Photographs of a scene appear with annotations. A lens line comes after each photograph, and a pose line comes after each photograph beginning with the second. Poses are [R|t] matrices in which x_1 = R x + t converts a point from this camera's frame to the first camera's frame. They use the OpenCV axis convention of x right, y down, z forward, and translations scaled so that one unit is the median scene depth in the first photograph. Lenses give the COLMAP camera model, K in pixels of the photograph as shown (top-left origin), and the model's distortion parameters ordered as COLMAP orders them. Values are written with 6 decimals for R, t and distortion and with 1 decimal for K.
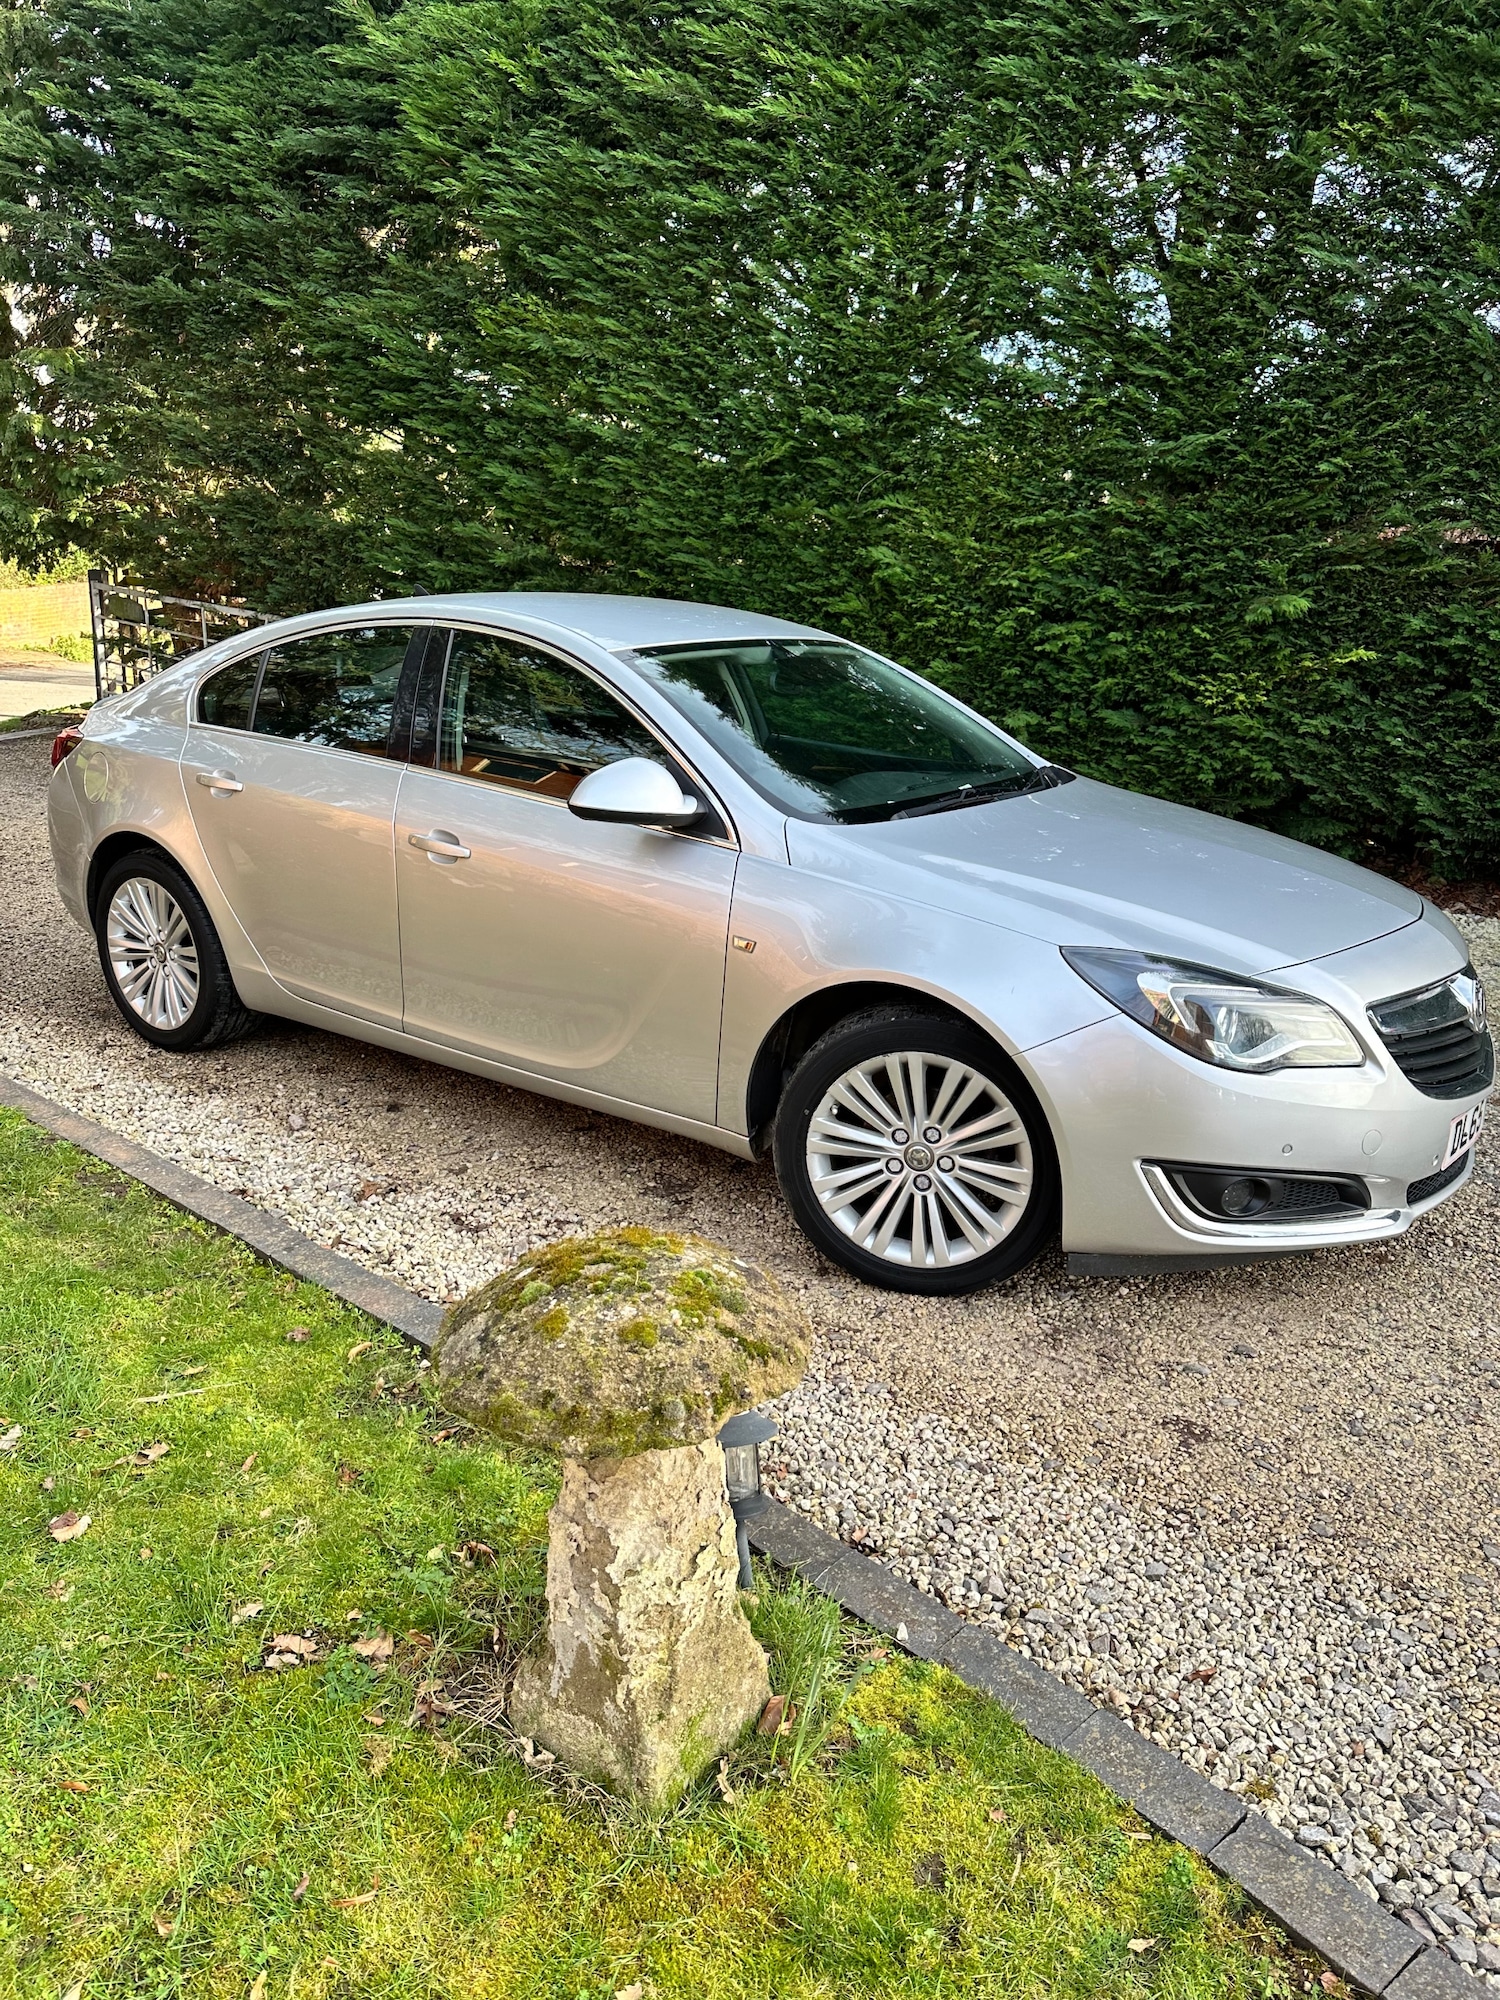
lens RADIAL K [[1435.5, 0, 766.4], [0, 1435.5, 1002.9], [0, 0, 1]] dist [0.013675, -0.021787]
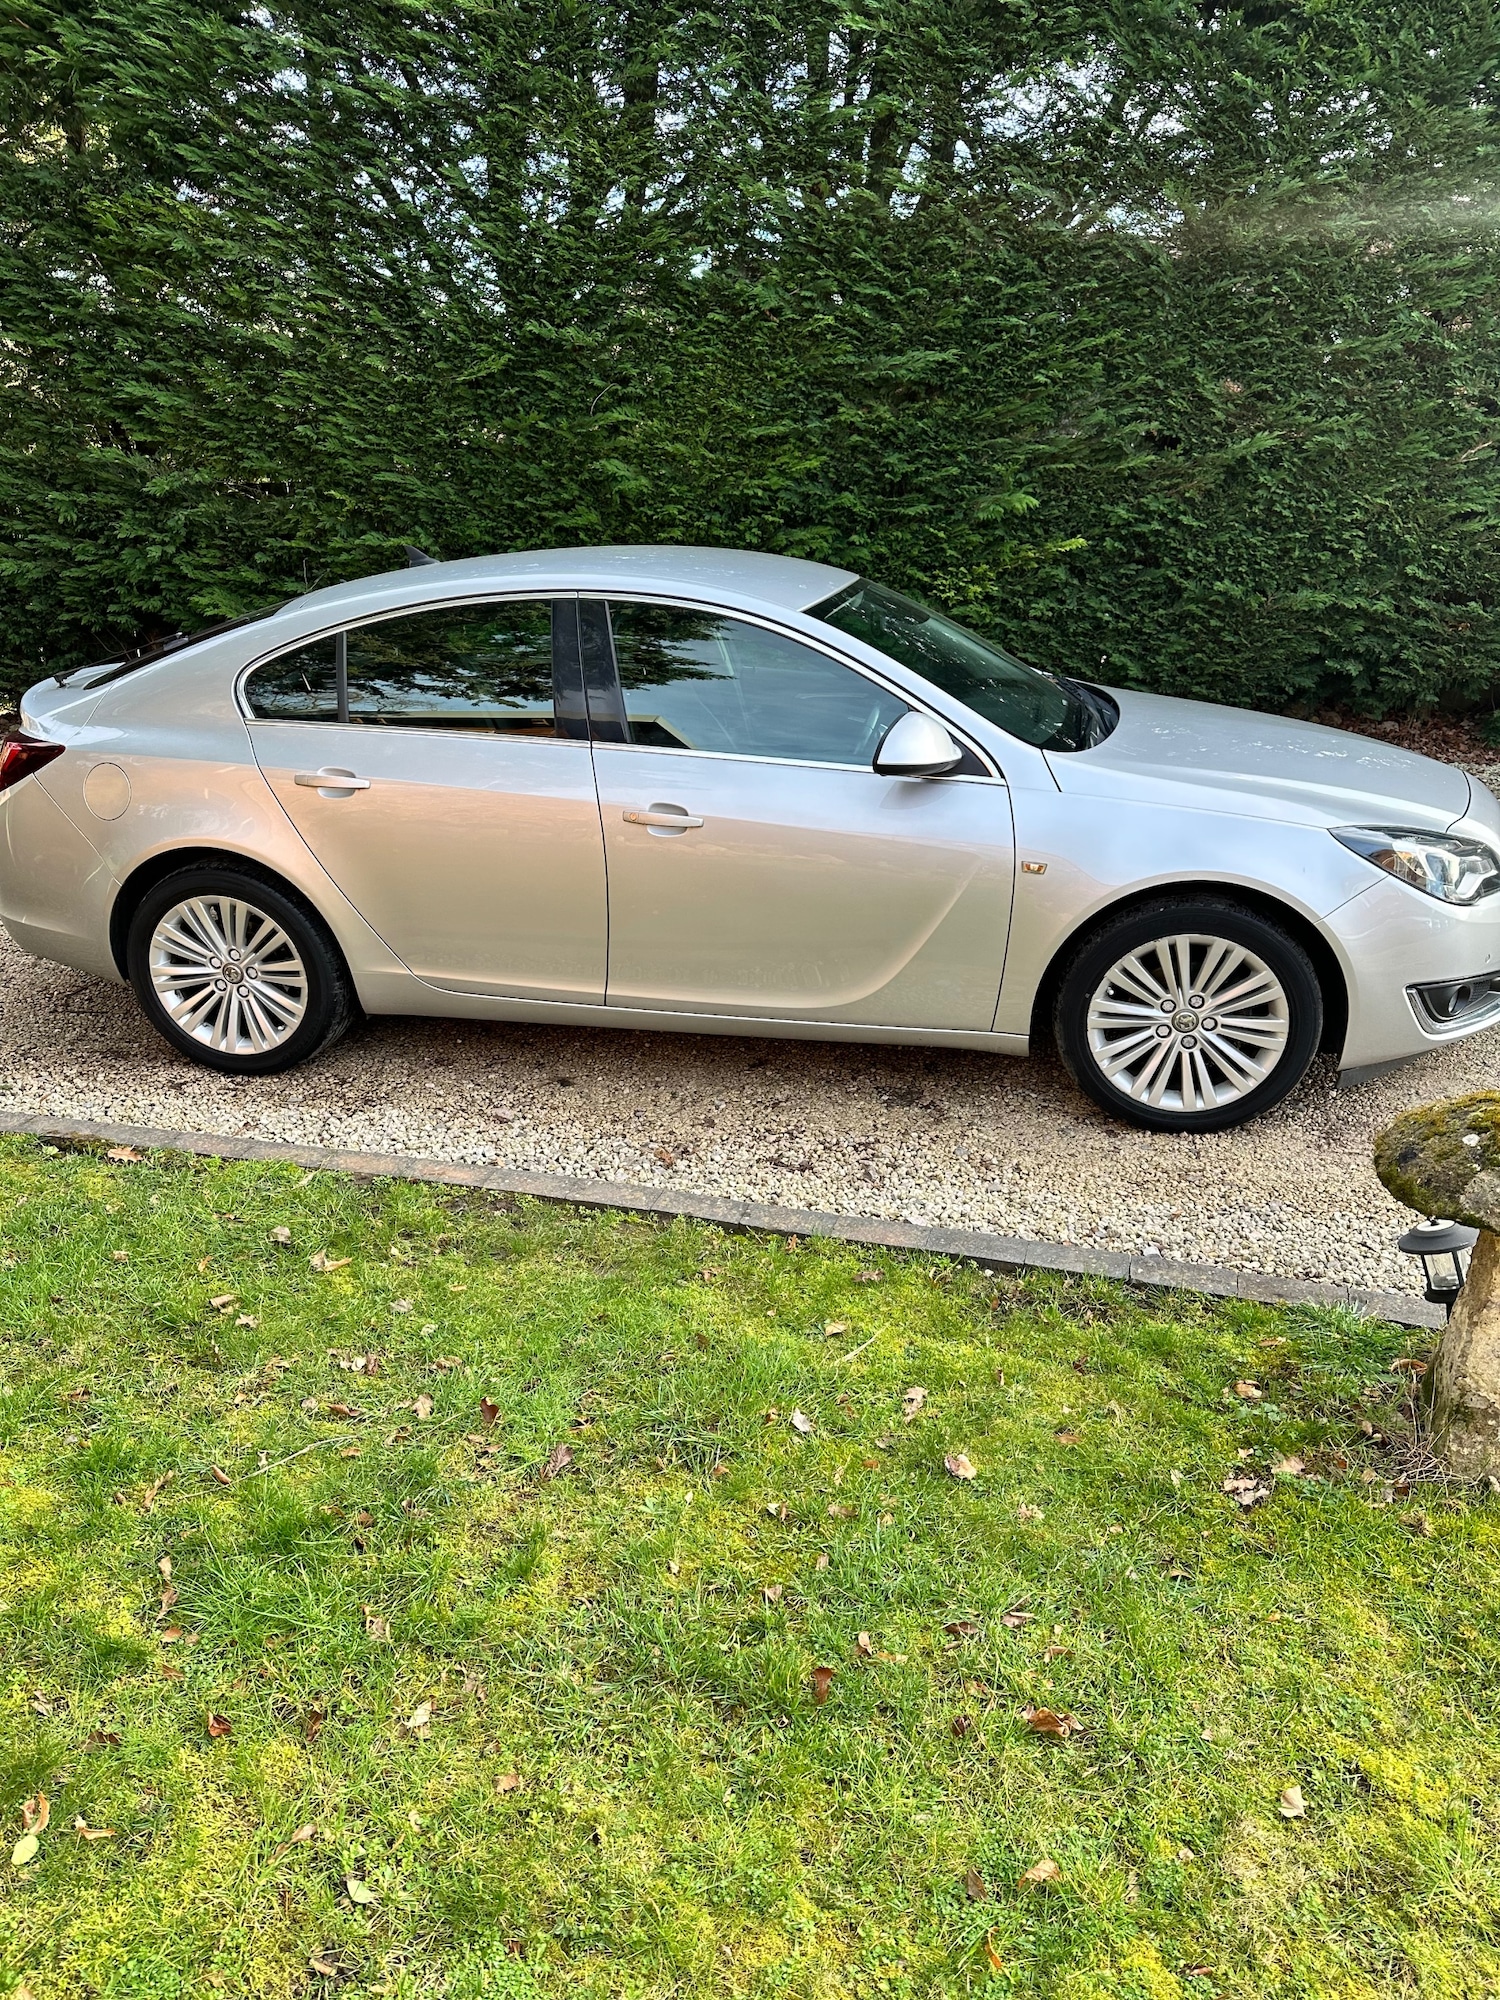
lens RADIAL K [[1435.5, 0, 778.5], [0, 1435.5, 1001.8], [0, 0, 1]] dist [0.013675, -0.021787]
pose [[0.909243, -0.183872, 0.373453, -0.297971], [0.153419, 0.982022, 0.109977, -0.042778], [-0.386961, -0.042701, 0.921107, 0.010456]]
